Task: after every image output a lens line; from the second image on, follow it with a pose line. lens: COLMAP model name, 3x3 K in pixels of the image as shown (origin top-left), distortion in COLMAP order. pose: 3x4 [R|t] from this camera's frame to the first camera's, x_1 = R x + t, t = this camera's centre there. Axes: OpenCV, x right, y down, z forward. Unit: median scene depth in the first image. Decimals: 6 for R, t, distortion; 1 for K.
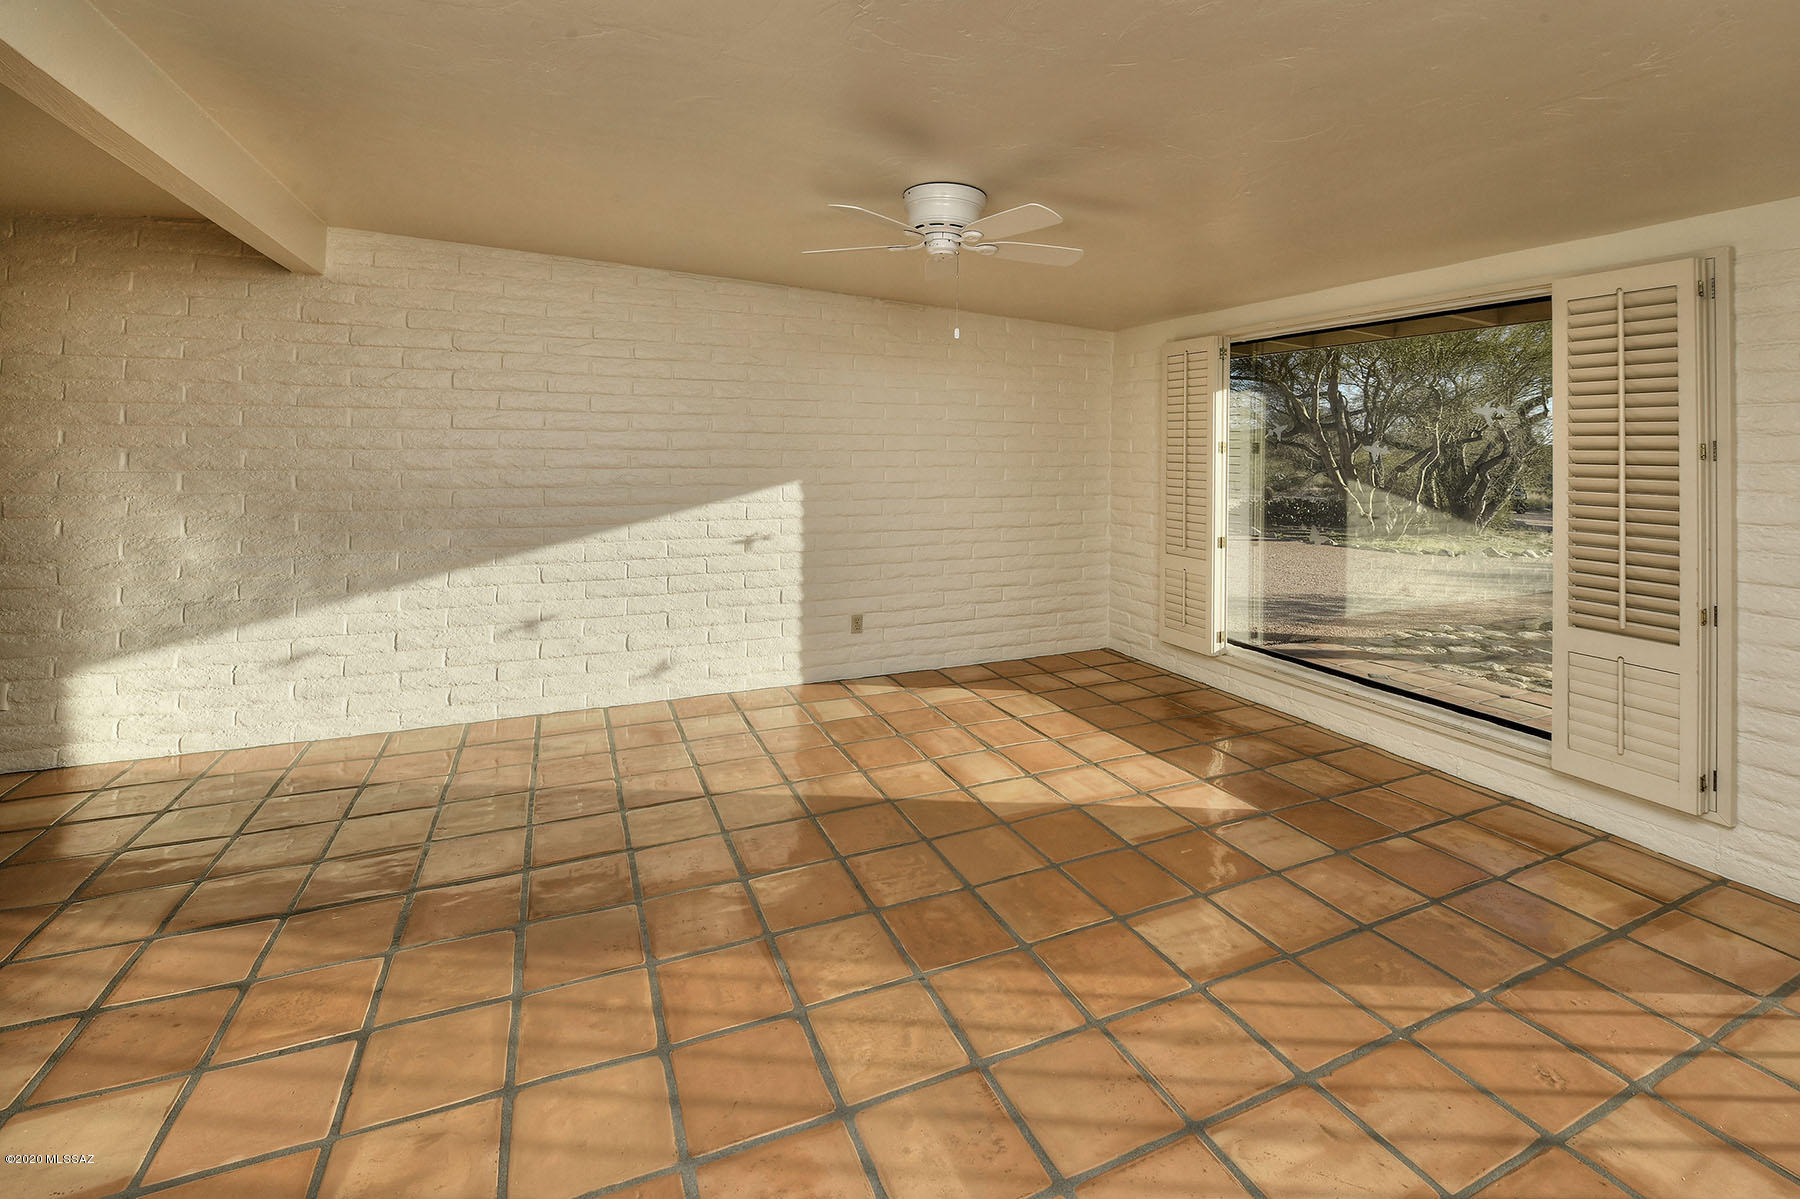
lens RADIAL K [[764.5, 0, 909.6], [0, 764.5, 596.7], [0, 0, 1]] dist [-0.015824, -0.000277]
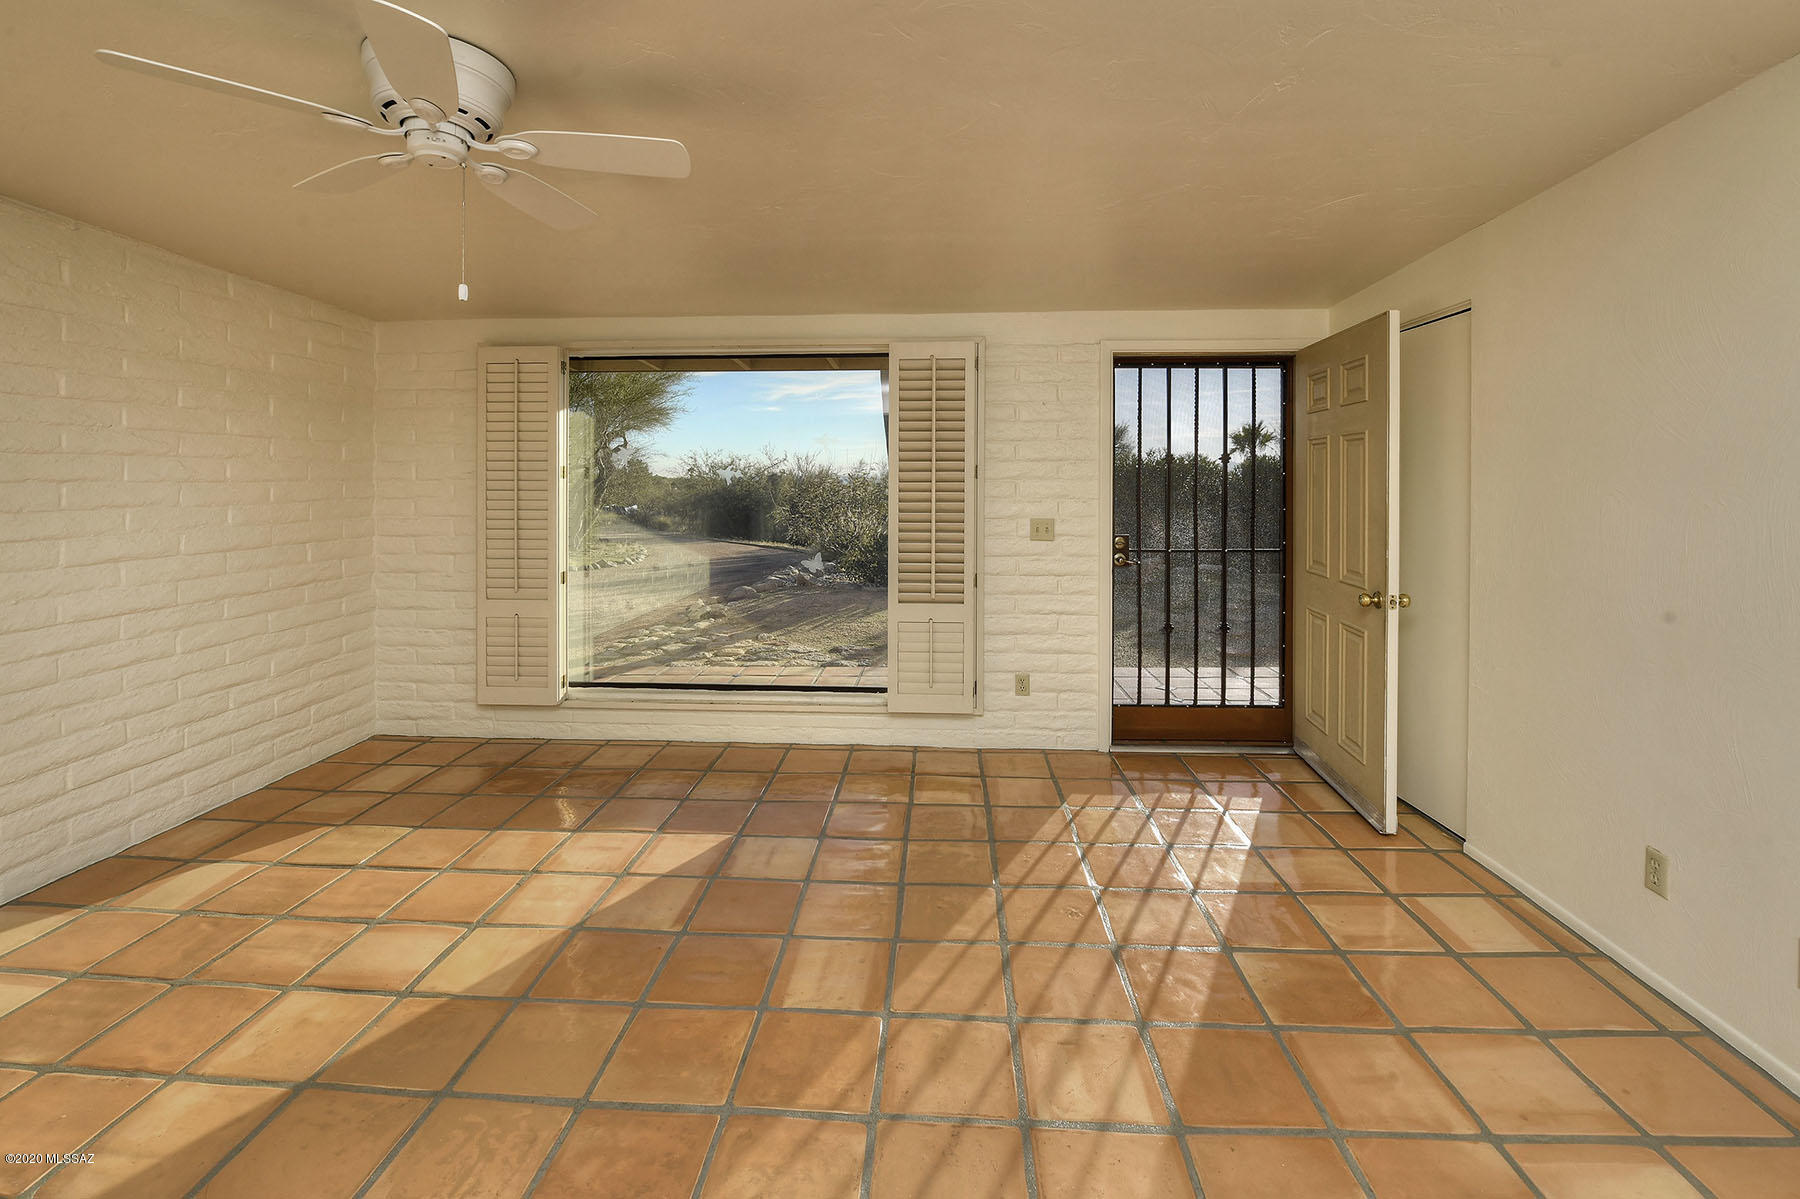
lens RADIAL K [[764.5, 0, 909.6], [0, 764.5, 596.7], [0, 0, 1]] dist [-0.015824, -0.000277]
pose [[0.461246, -0.142473, 0.875759, -0.223095], [0.172636, 0.982571, 0.068926, -0.046278], [-0.870316, 0.119395, 0.477803, 0.250559]]
